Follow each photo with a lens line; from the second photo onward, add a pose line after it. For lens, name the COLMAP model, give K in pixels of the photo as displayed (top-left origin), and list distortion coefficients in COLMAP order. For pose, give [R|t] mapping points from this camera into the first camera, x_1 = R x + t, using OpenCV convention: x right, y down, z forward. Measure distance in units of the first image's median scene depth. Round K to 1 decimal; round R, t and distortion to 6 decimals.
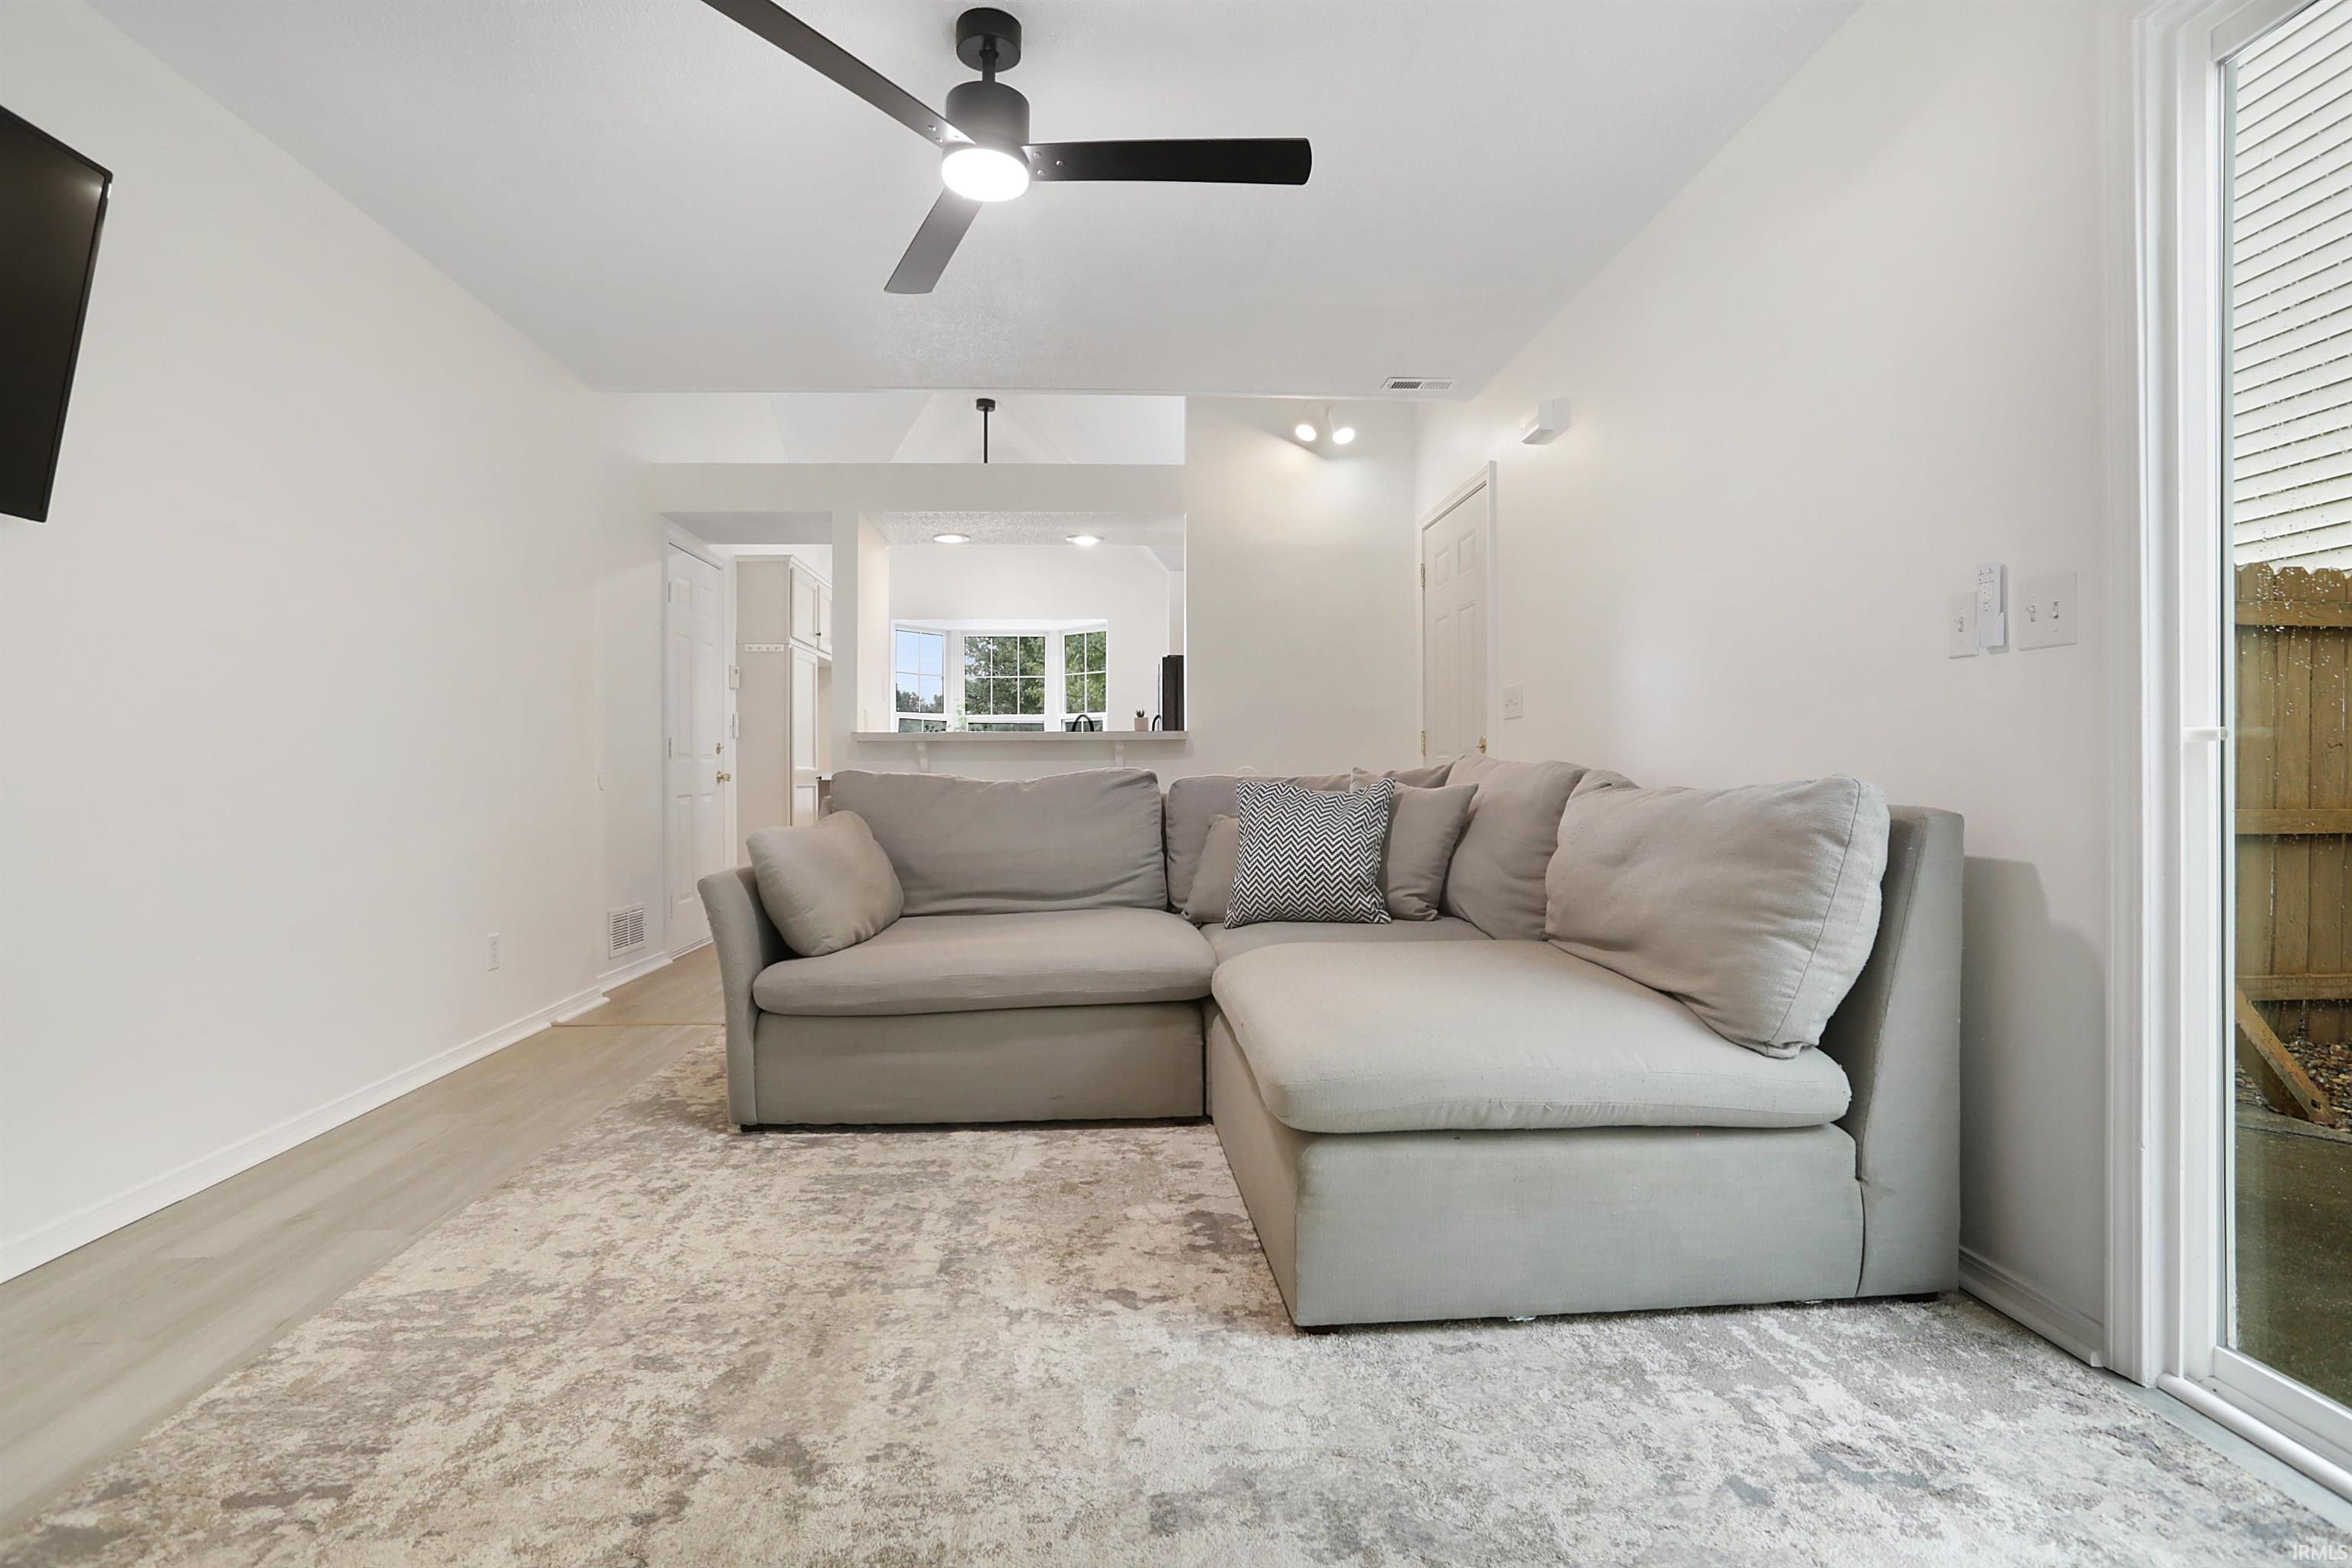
lens RADIAL K [[1163.1, 0, 1166.4], [0, 1163.1, 759.6], [0, 0, 1]] dist [-0.064204, 0.031025]
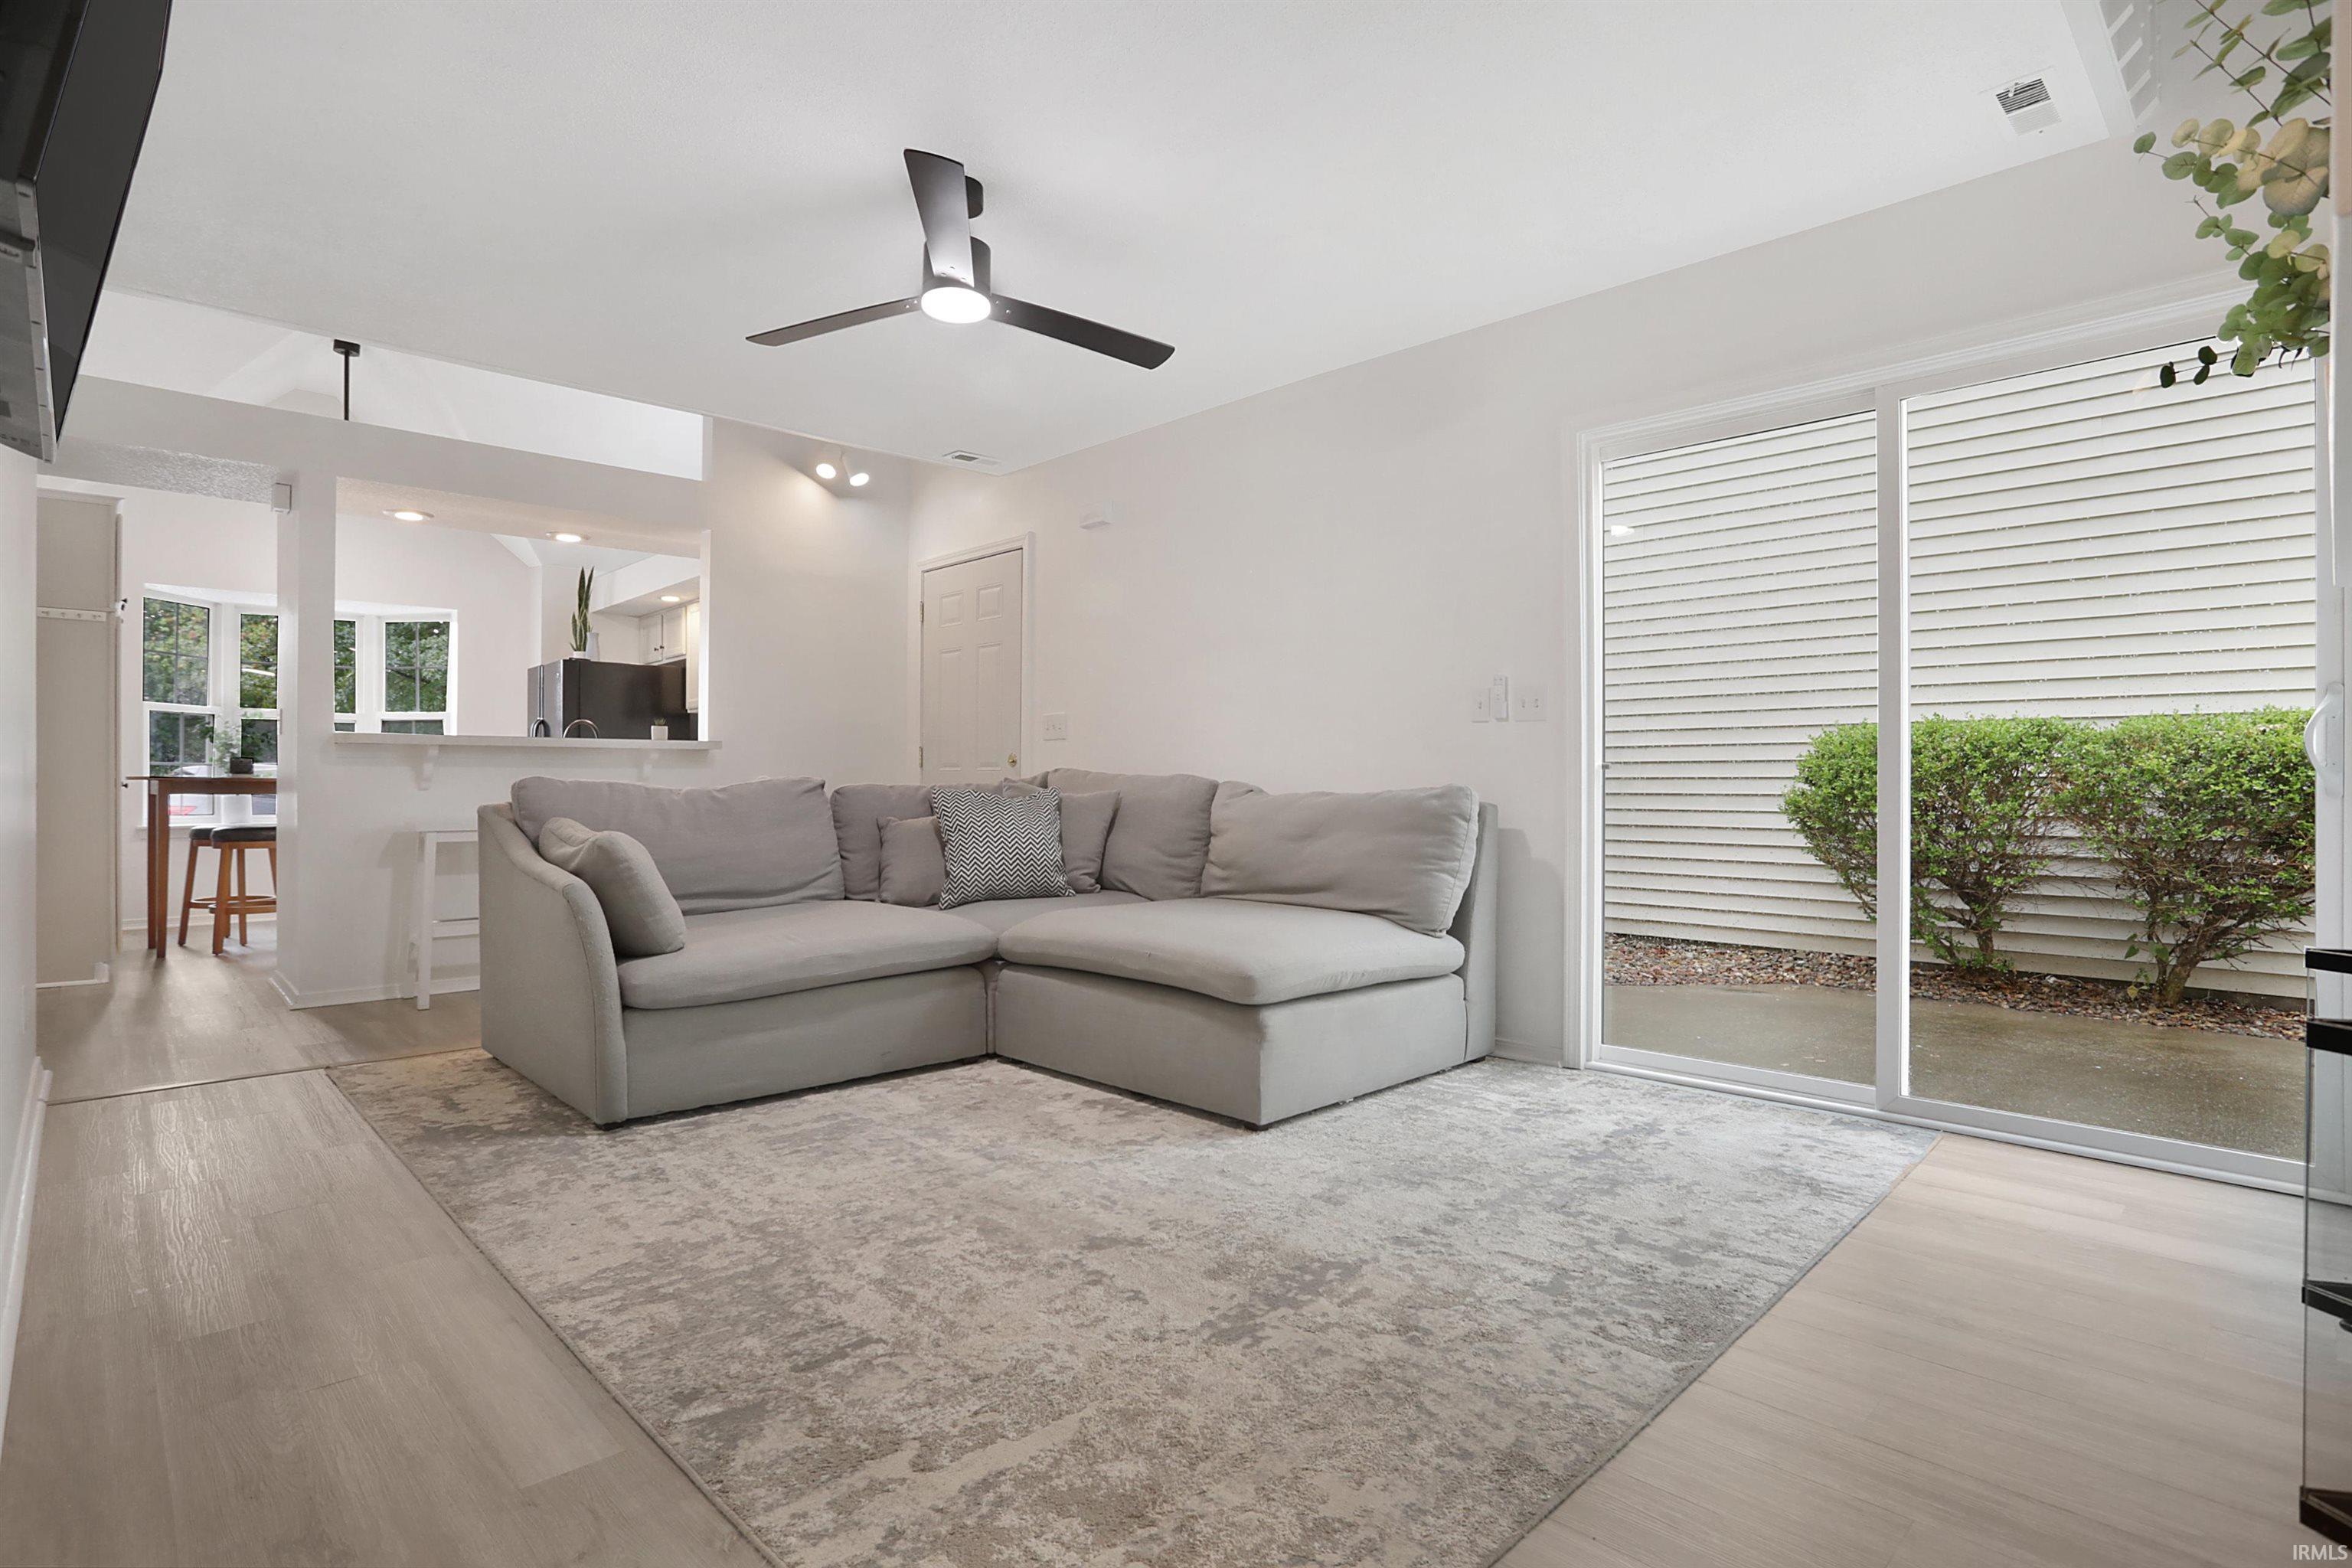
lens RADIAL K [[1174.0, 0, 1182.9], [0, 1174.0, 766.7], [0, 0, 1]] dist [-0.067929, 0.031474]
pose [[0.762304, 0.013571, 0.647077, -0.841918], [-0.011288, 0.999907, -0.007673, 0.003870], [-0.647121, -0.001455, 0.762386, -0.144608]]
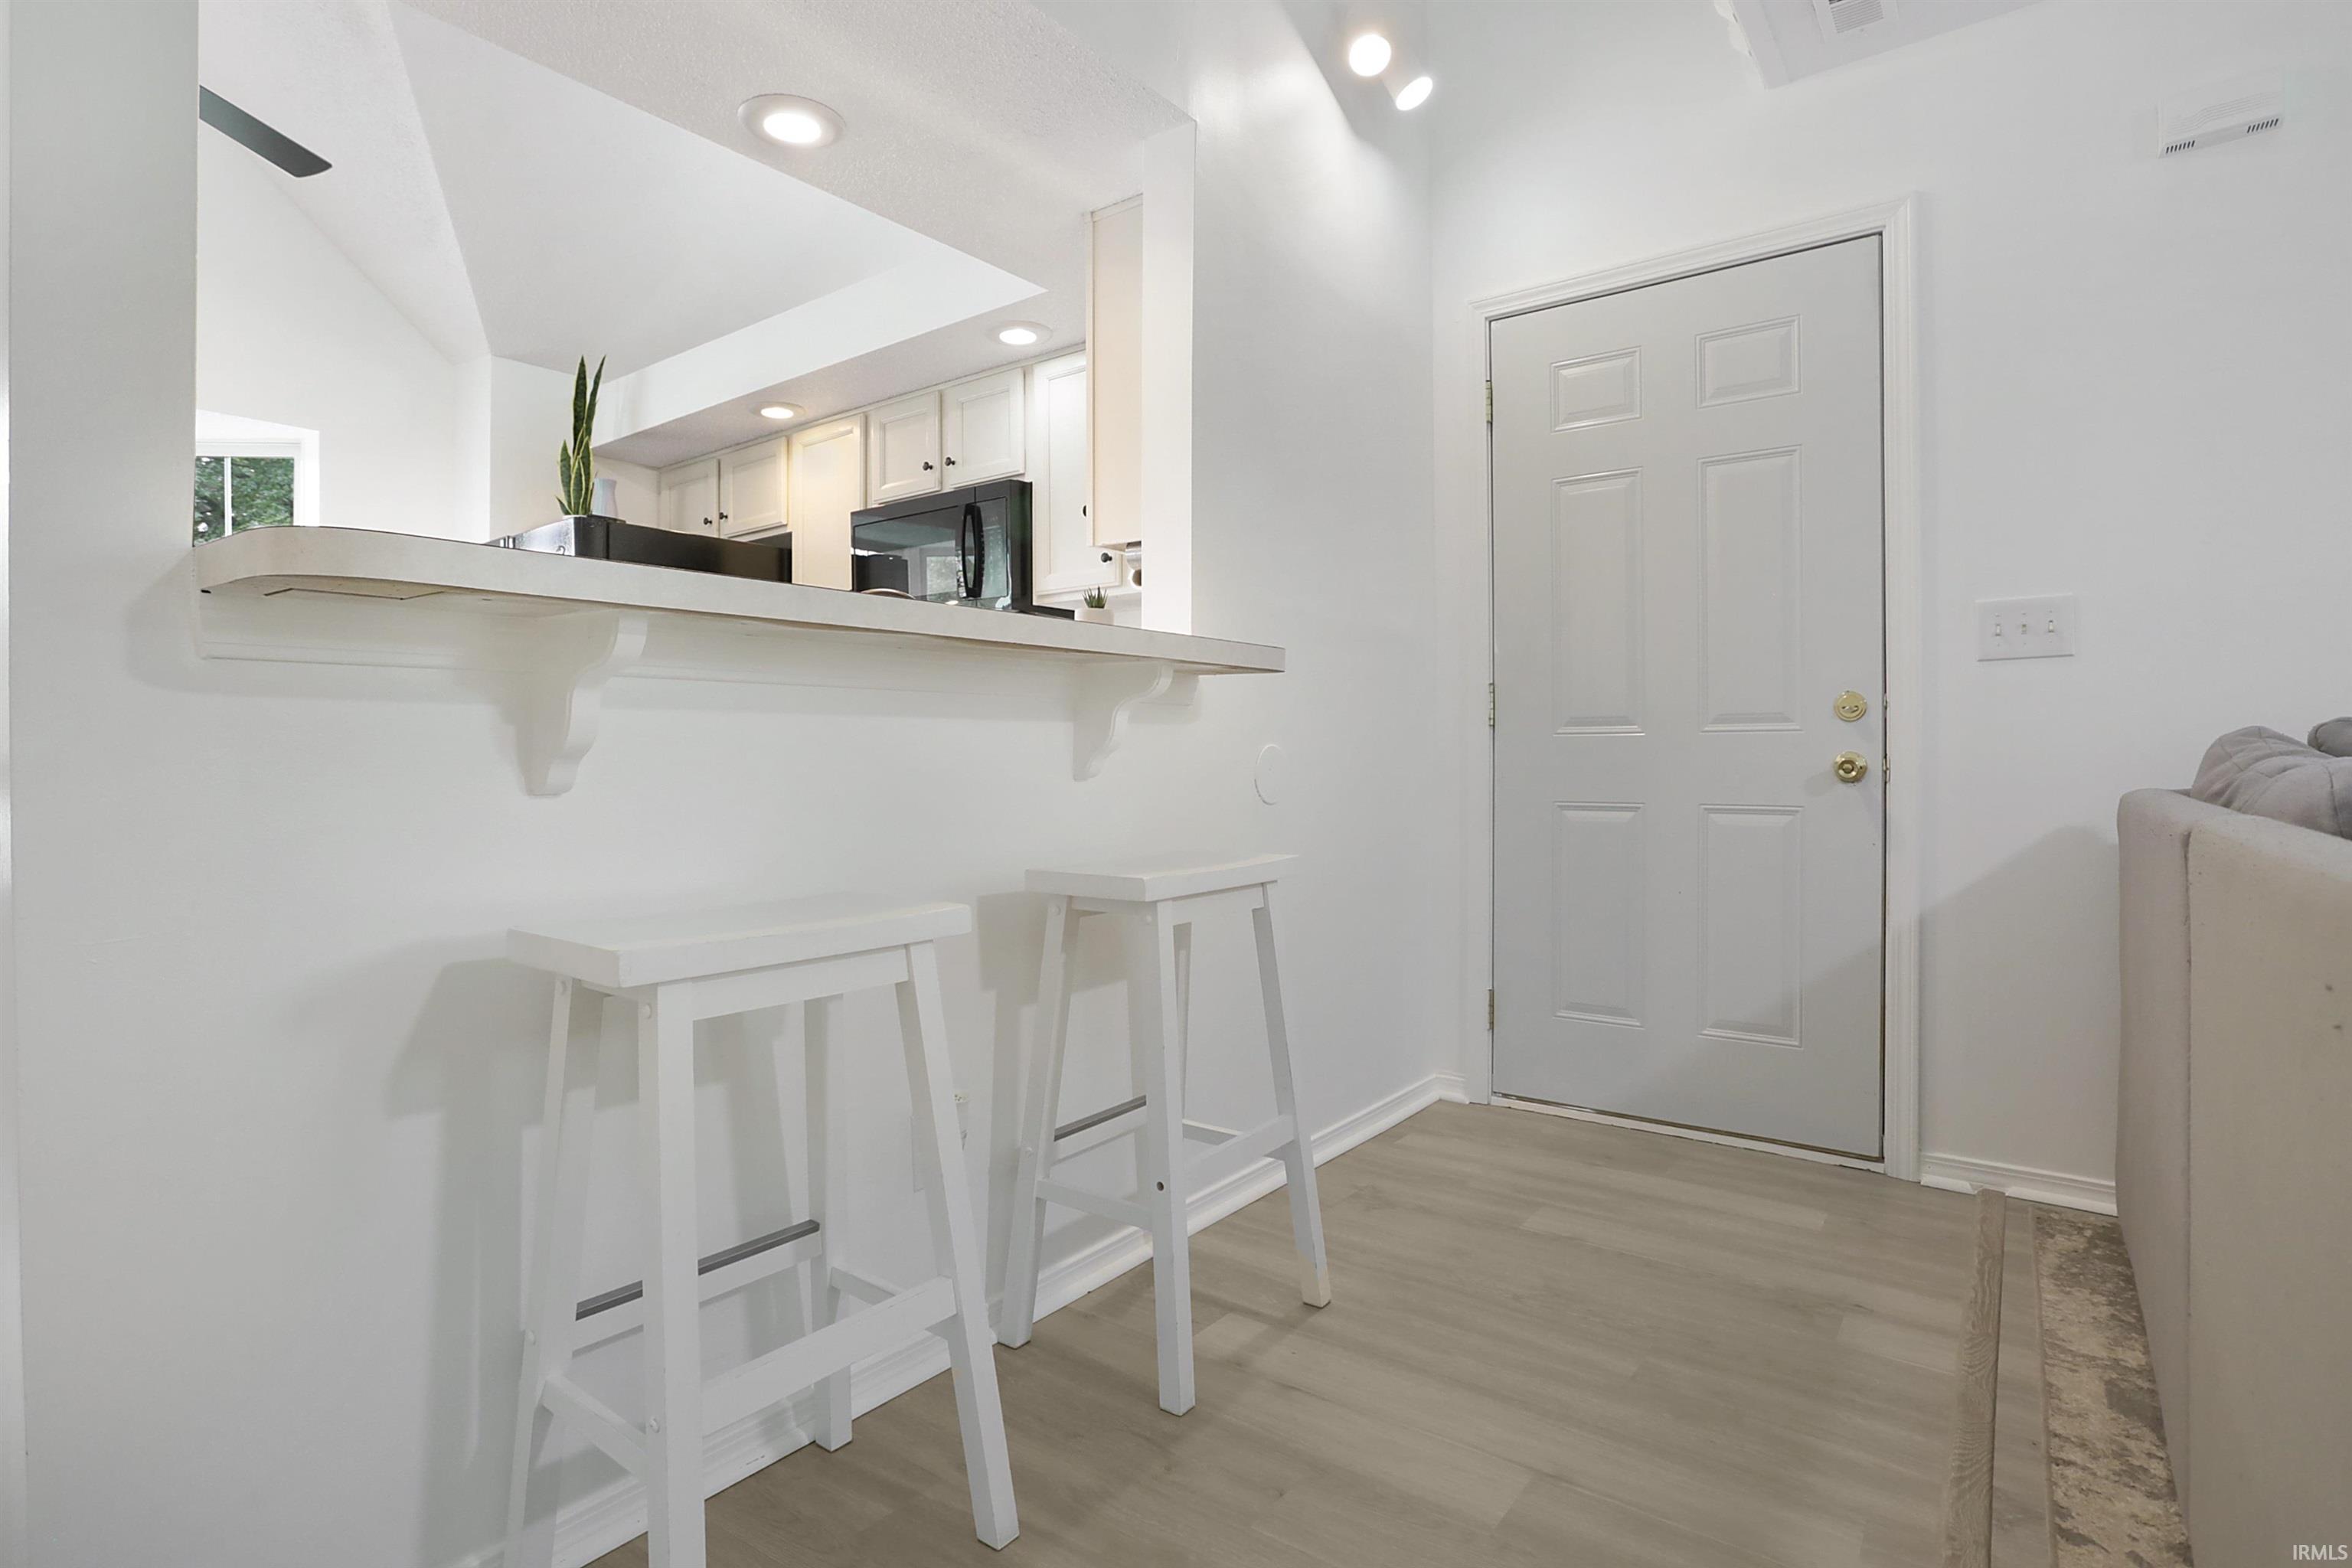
lens RADIAL K [[1202.8, 0, 1142.2], [0, 1202.8, 774.7], [0, 0, 1]] dist [-0.076905, 0.033502]
pose [[0.666303, -0.002021, 0.745678, -0.768368], [-0.008224, 0.999916, 0.010060, 0.031276], [-0.745636, -0.012836, 0.666230, 1.928286]]
